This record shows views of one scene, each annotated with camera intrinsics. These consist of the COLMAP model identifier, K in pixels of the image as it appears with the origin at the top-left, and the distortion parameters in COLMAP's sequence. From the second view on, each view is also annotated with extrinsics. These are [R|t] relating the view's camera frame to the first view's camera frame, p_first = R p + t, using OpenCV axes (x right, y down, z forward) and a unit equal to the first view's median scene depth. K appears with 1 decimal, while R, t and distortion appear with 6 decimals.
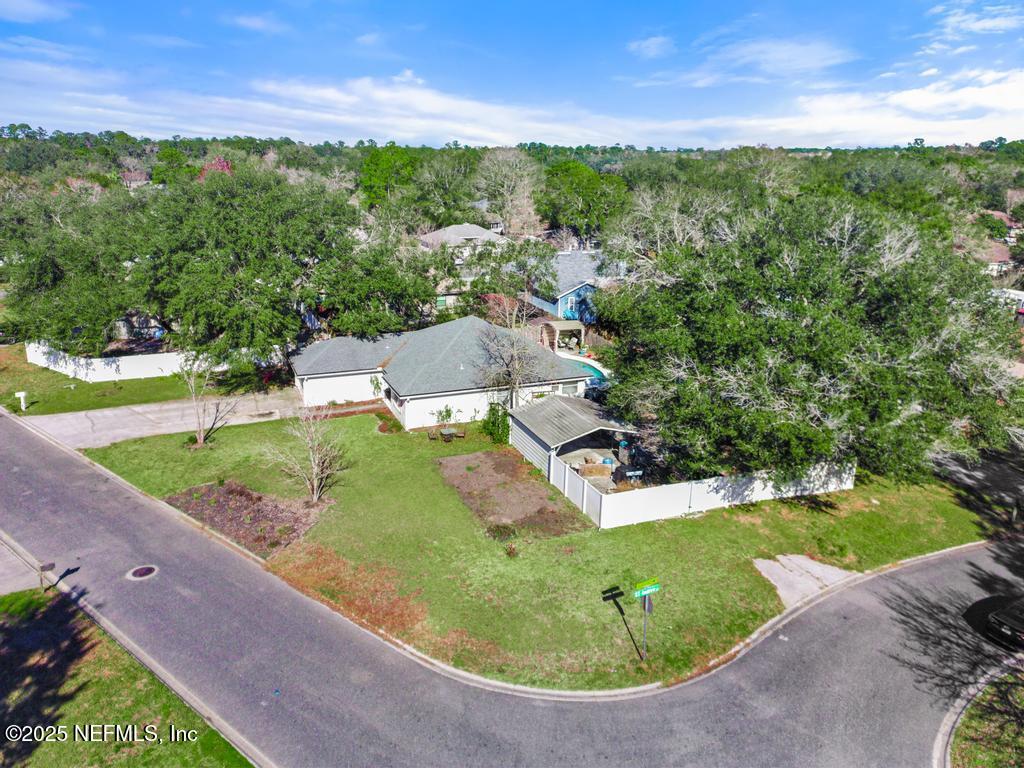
lens RADIAL K [[742.8, 0, 512.0], [0, 742.8, 384.0], [0, 0, 1]] dist [0.009175, -0.001501]
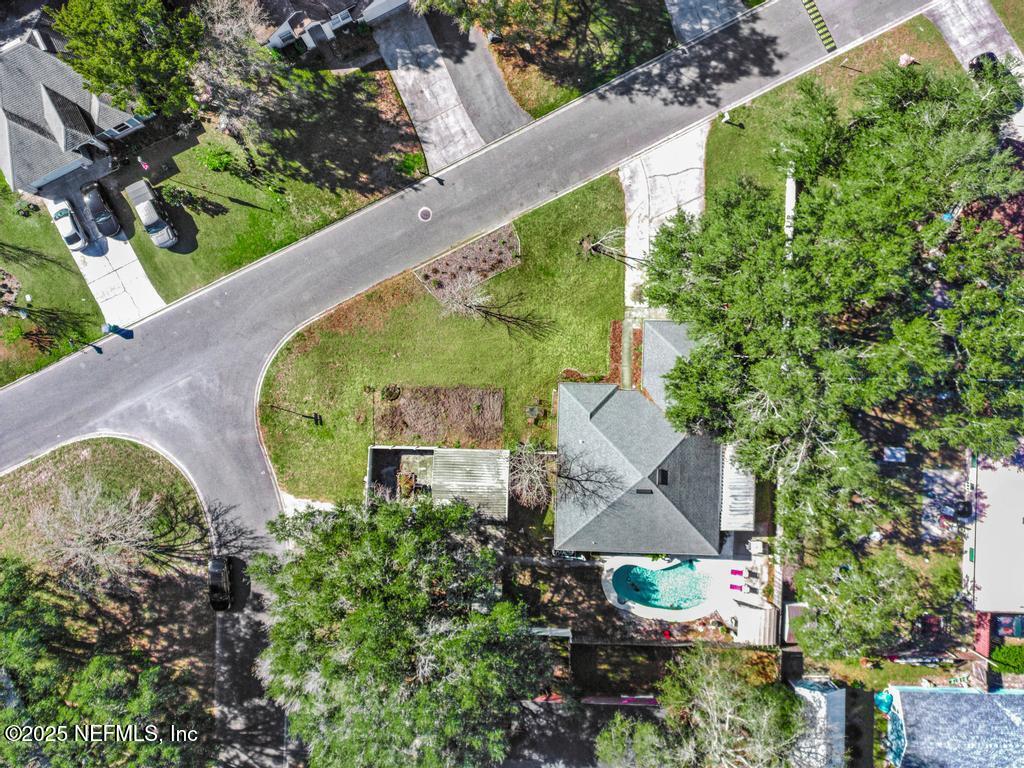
lens RADIAL K [[742.8, 0, 512.0], [0, 742.8, 384.0], [0, 0, 1]] dist [0.009175, -0.001501]
pose [[-0.403248, 0.915082, -0.004117, -0.154358], [-0.296503, -0.126401, 0.946630, -1.697350], [0.865724, 0.382947, 0.322295, 0.695467]]
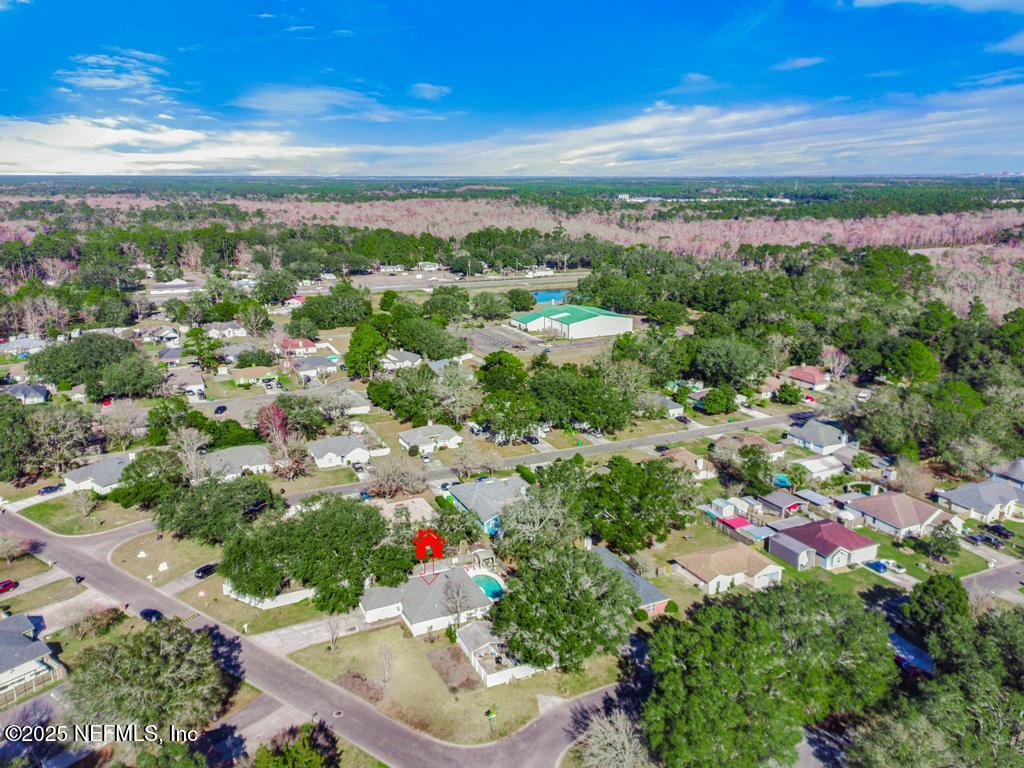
lens RADIAL K [[742.8, 0, 512.0], [0, 742.8, 384.0], [0, 0, 1]] dist [0.009175, -0.001501]
pose [[0.997909, -0.038457, 0.051945, 0.117354], [0.040856, 0.998109, -0.045932, -0.917994], [-0.050080, 0.047958, 0.997593, -2.132400]]
